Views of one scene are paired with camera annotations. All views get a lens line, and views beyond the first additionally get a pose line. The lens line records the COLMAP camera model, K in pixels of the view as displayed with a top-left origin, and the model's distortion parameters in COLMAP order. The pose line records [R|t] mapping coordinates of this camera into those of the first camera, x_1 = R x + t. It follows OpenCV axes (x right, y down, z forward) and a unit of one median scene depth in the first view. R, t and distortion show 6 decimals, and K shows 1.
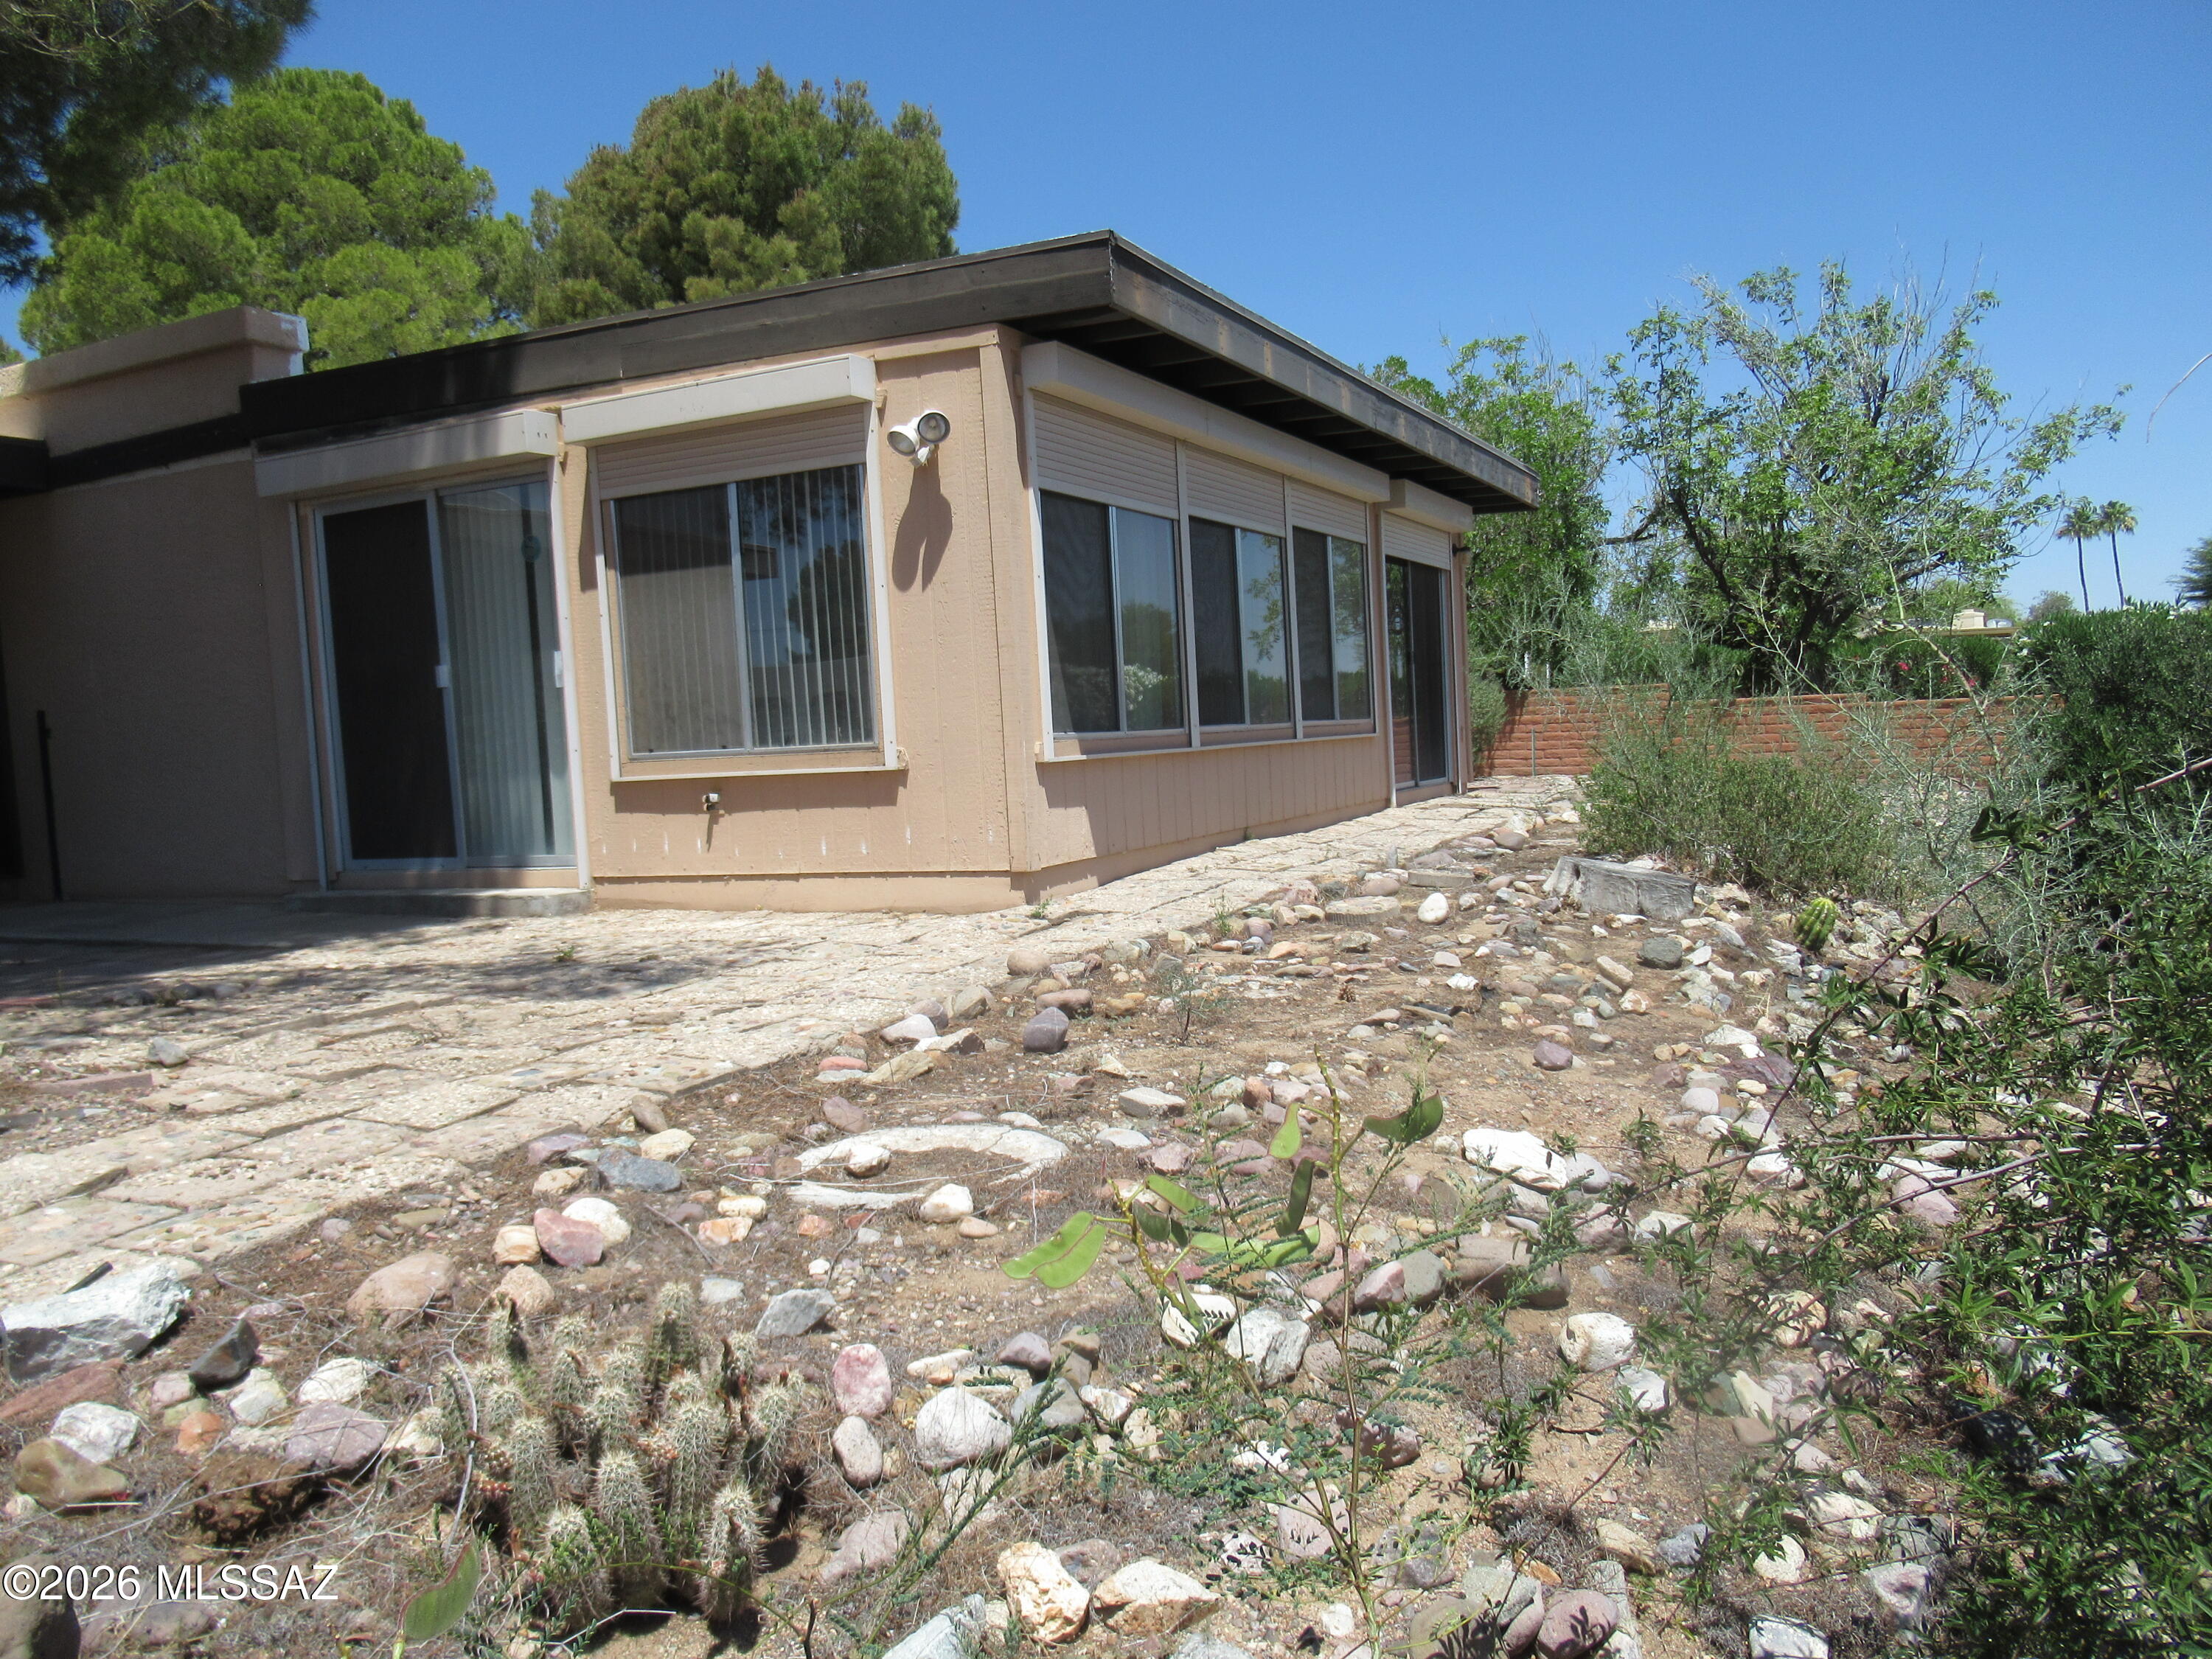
lens RADIAL K [[1661.9, 0, 1106.0], [0, 1661.9, 829.5], [0, 0, 1]] dist [-0.005999, -0.001560]
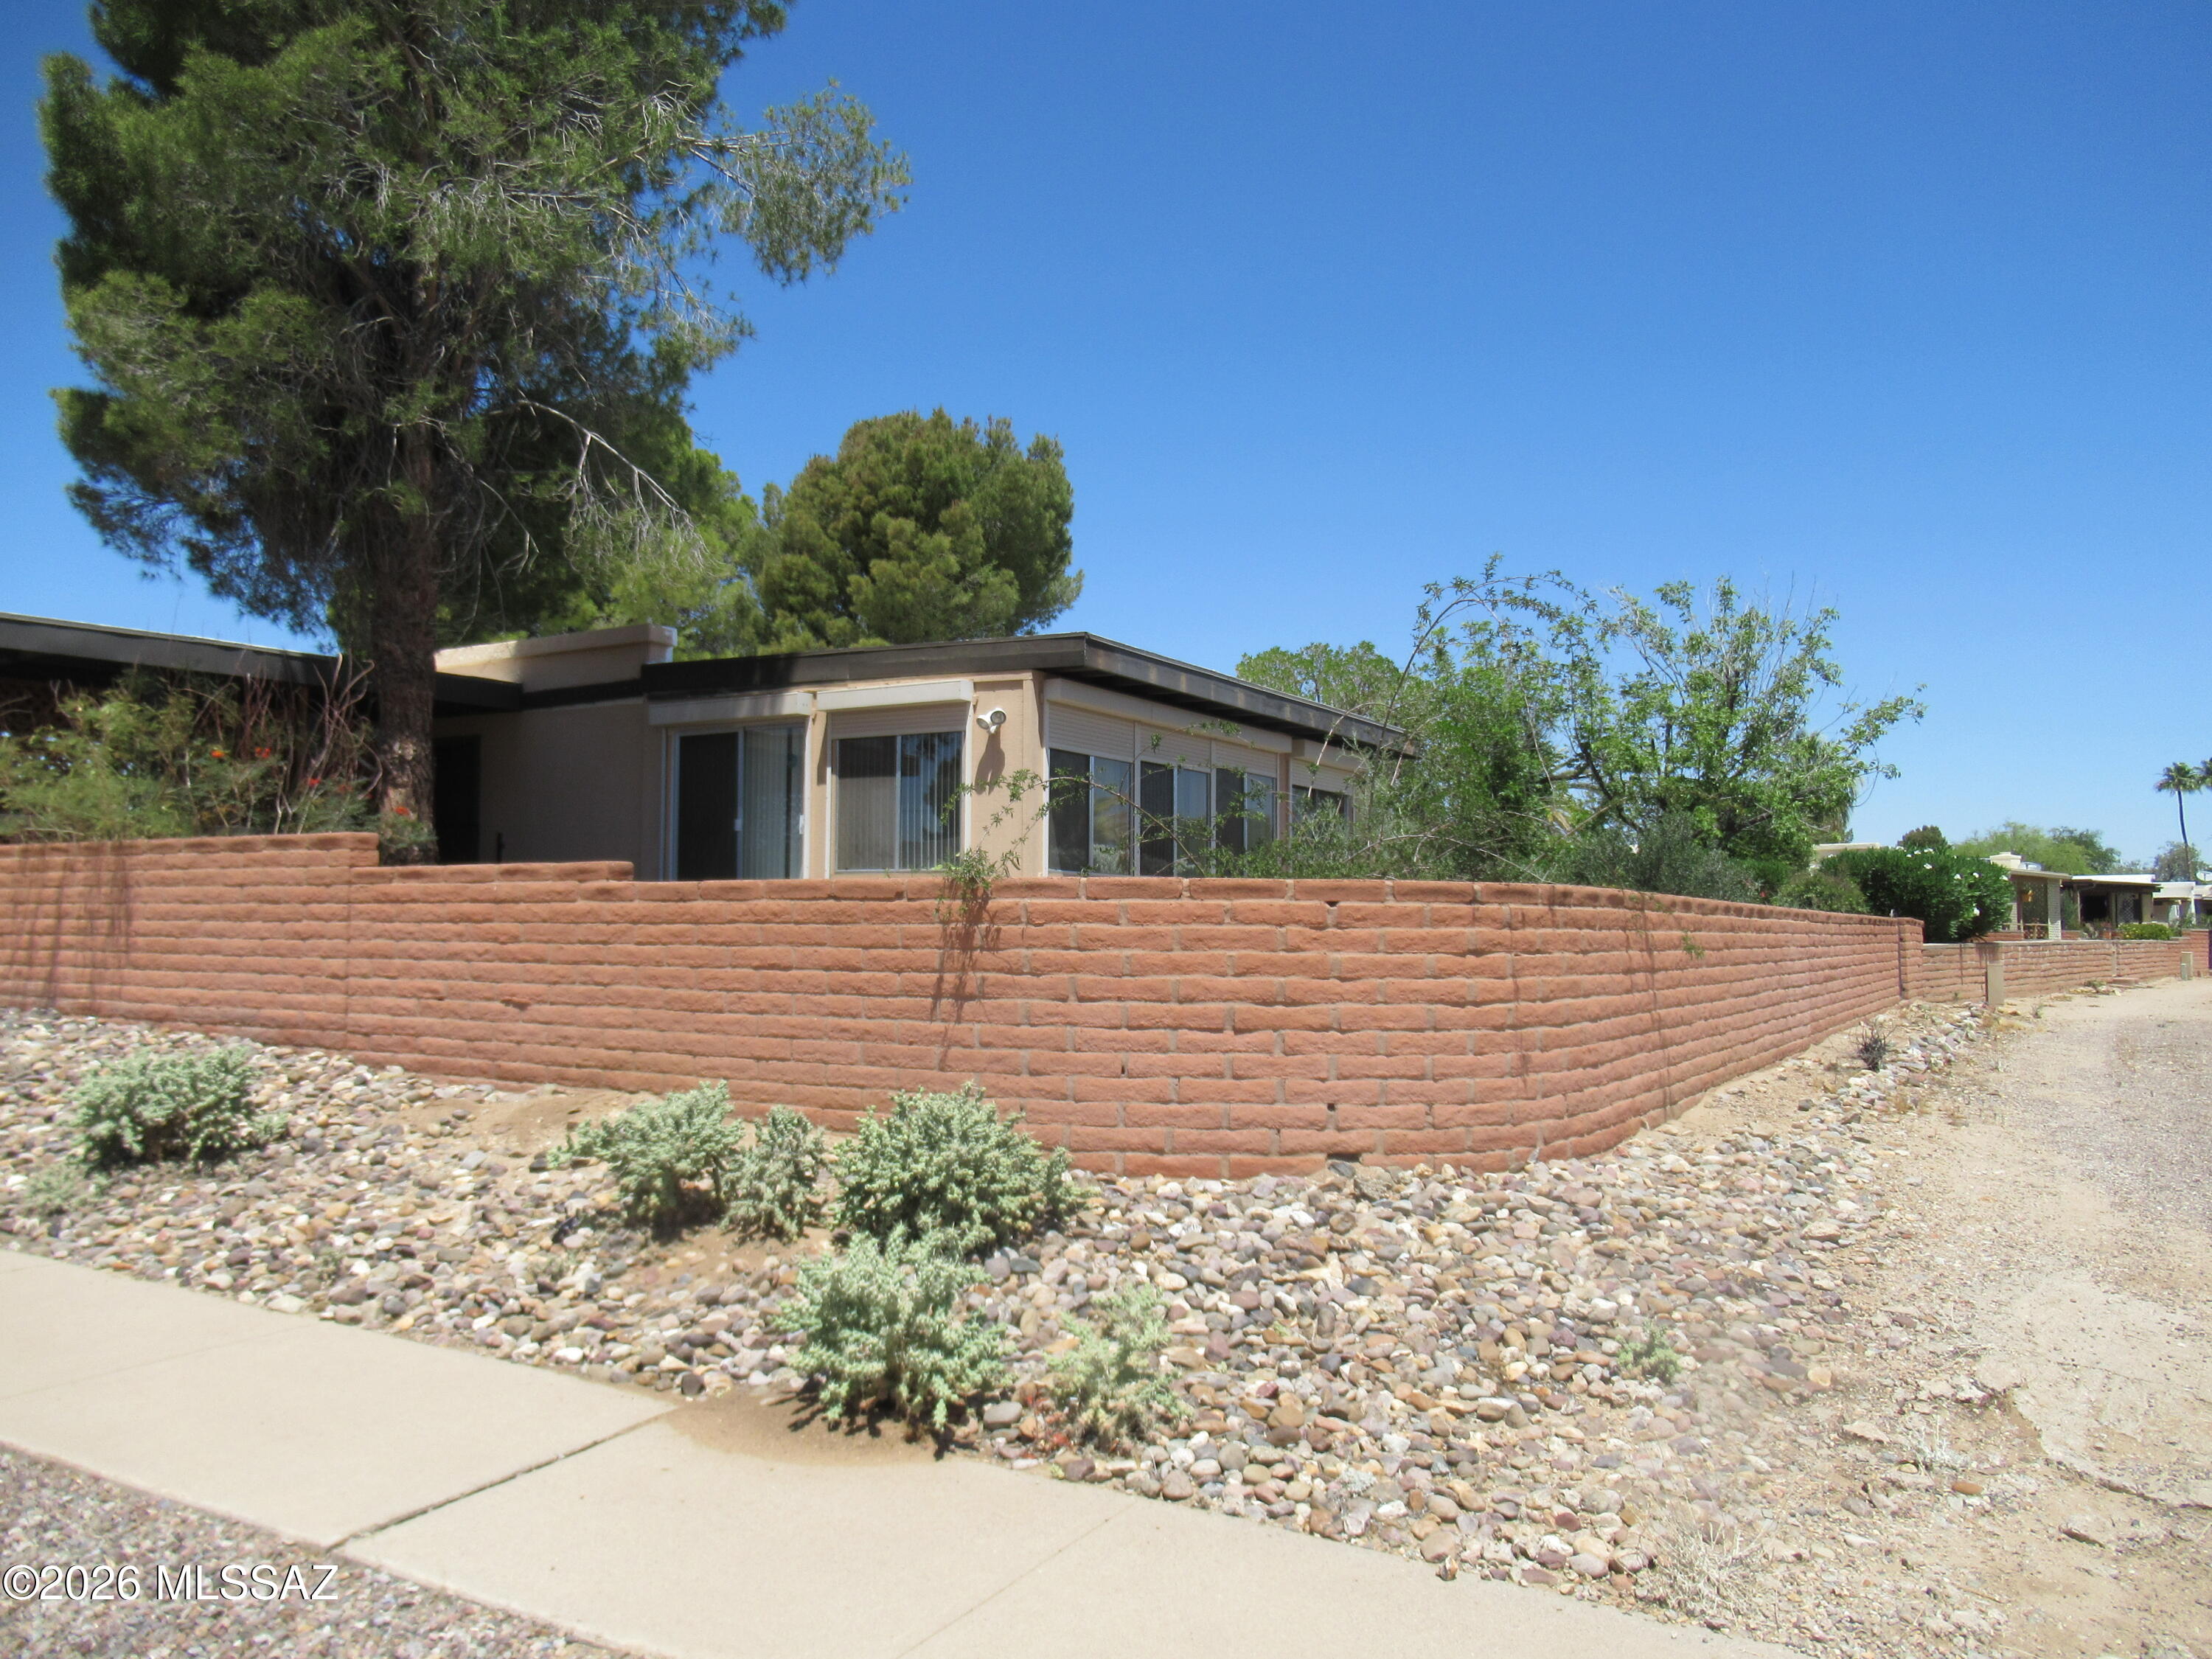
lens RADIAL K [[1661.9, 0, 1106.0], [0, 1661.9, 829.5], [0, 0, 1]] dist [-0.005999, -0.001560]
pose [[0.995272, 0.055493, -0.079709, 0.097507], [-0.064430, 0.991352, -0.114324, 0.059623], [0.072676, 0.118919, 0.990241, -0.491580]]
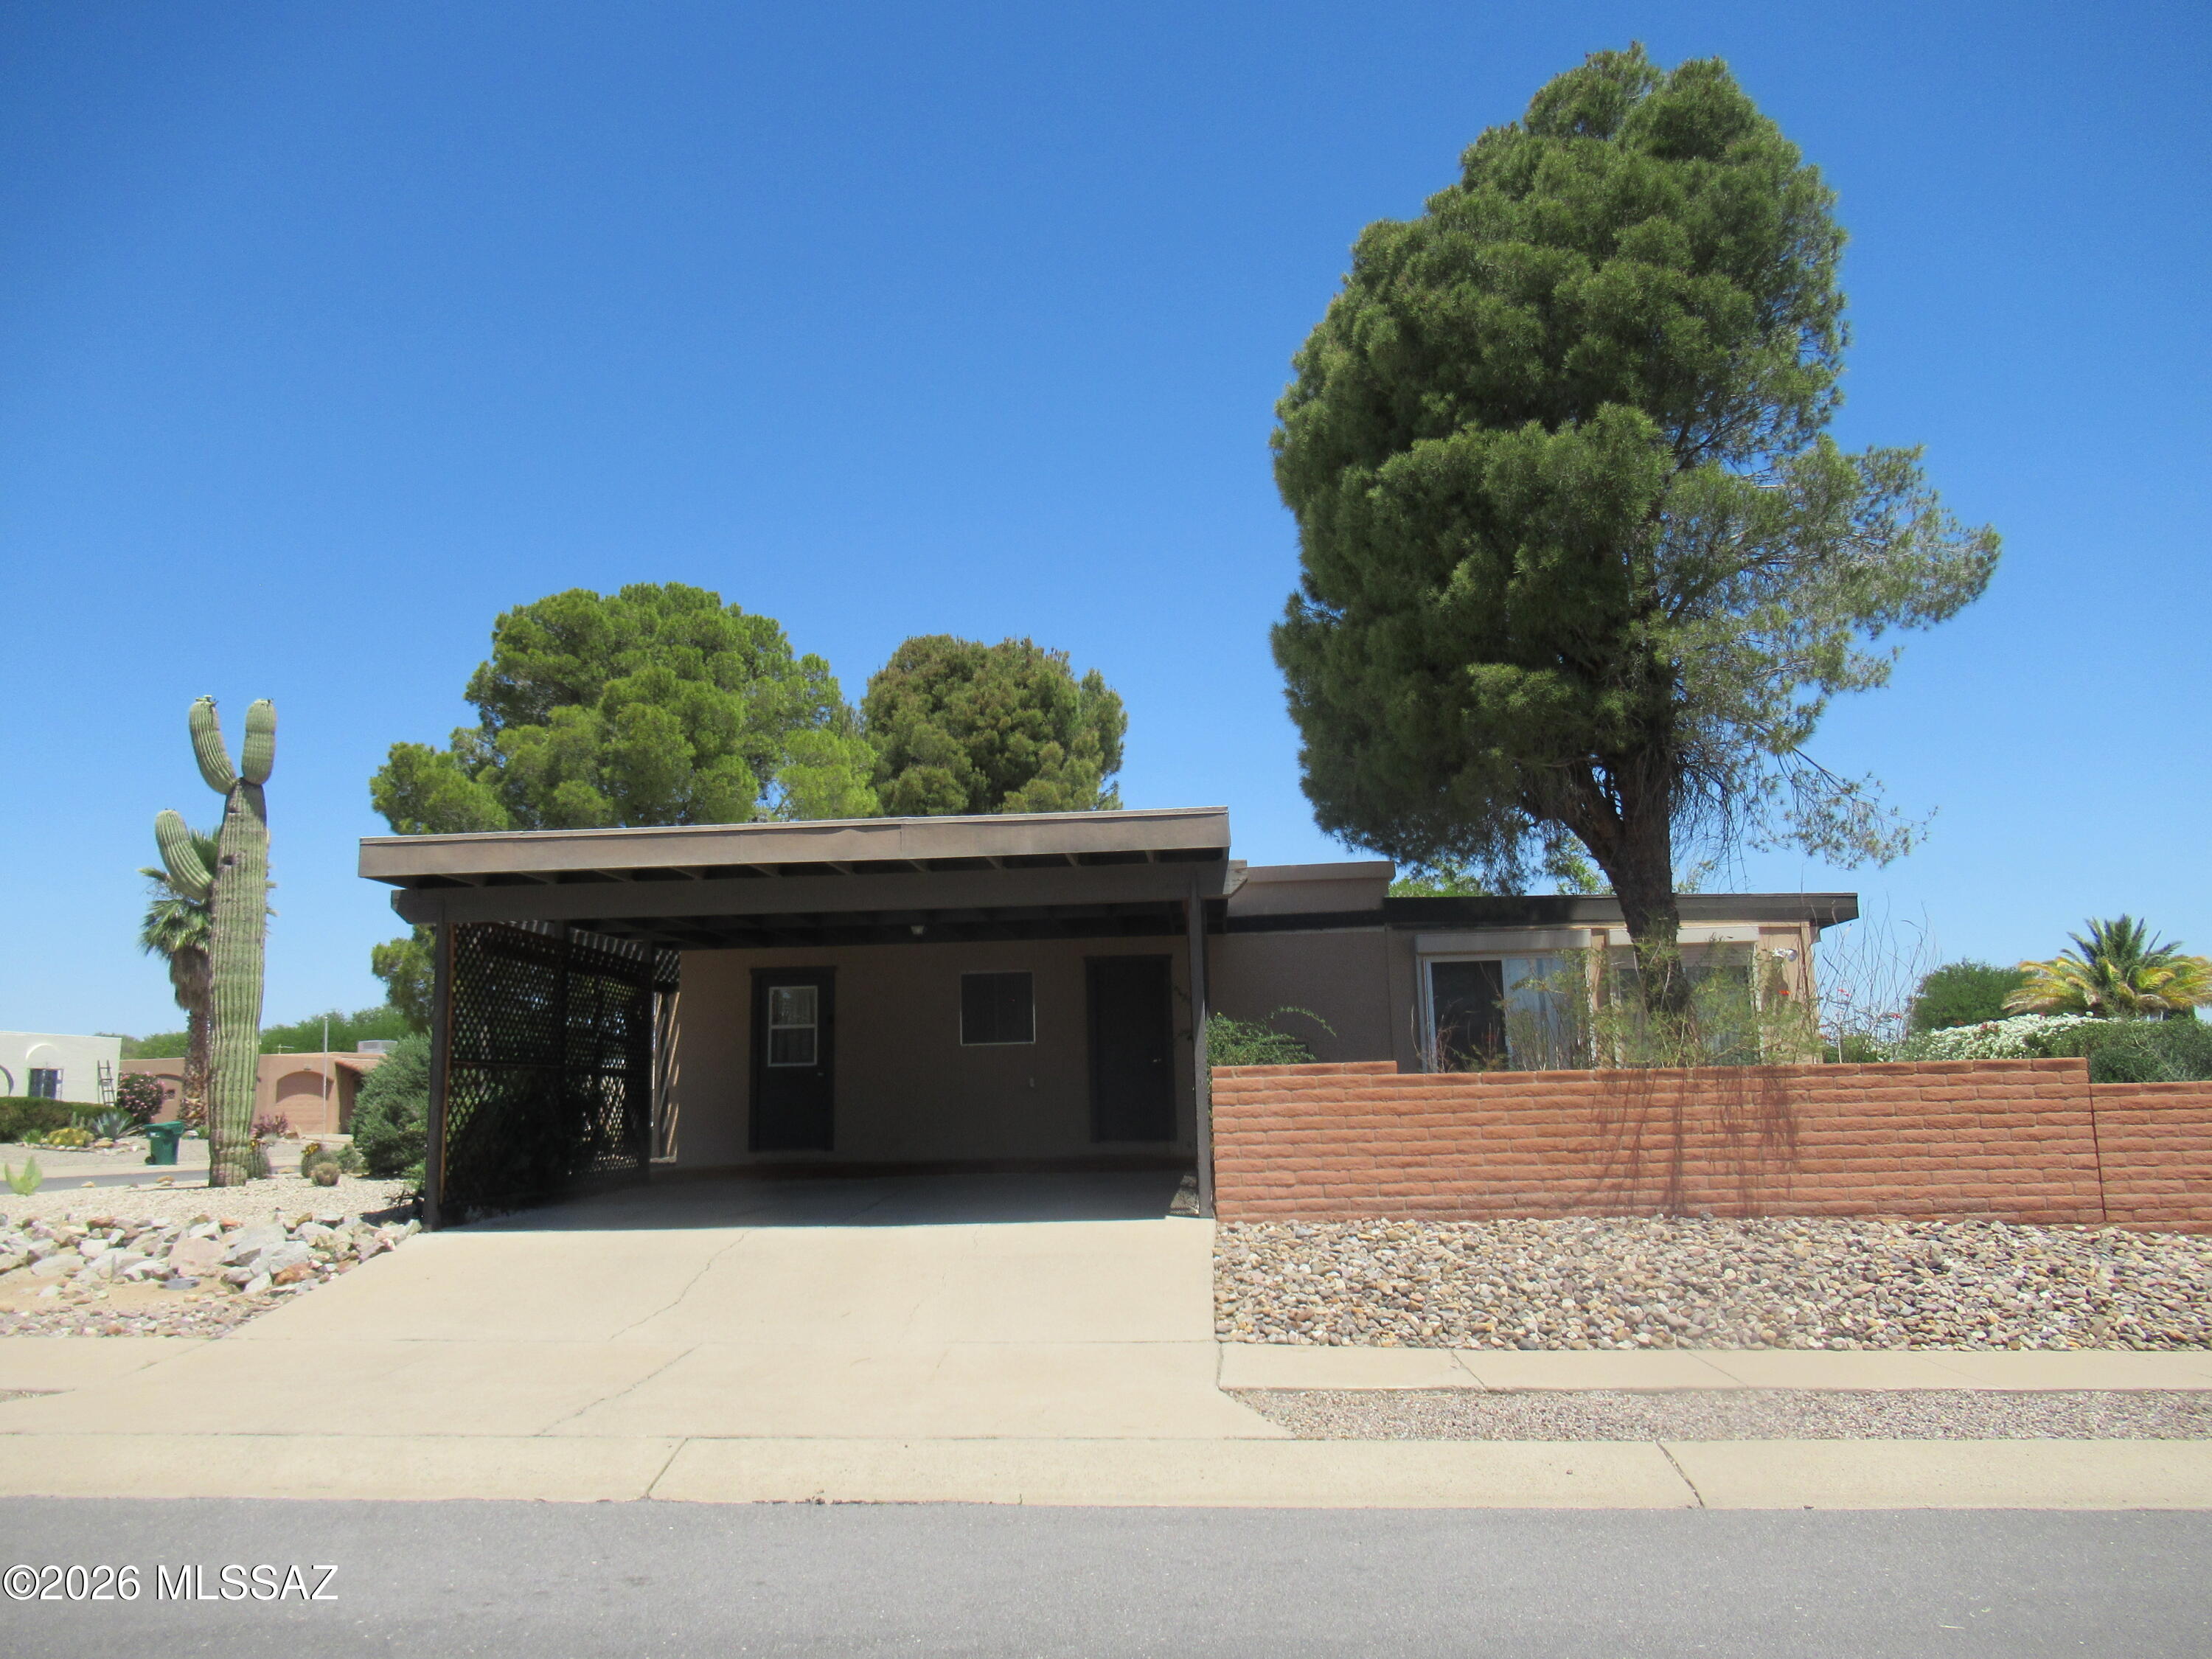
lens RADIAL K [[1661.9, 0, 1106.0], [0, 1661.9, 829.5], [0, 0, 1]] dist [-0.005999, -0.001560]
pose [[0.924618, 0.096885, 0.368367, -1.014649], [-0.004091, 0.969579, -0.244743, 0.102749], [-0.380873, 0.224787, 0.896887, -0.479897]]
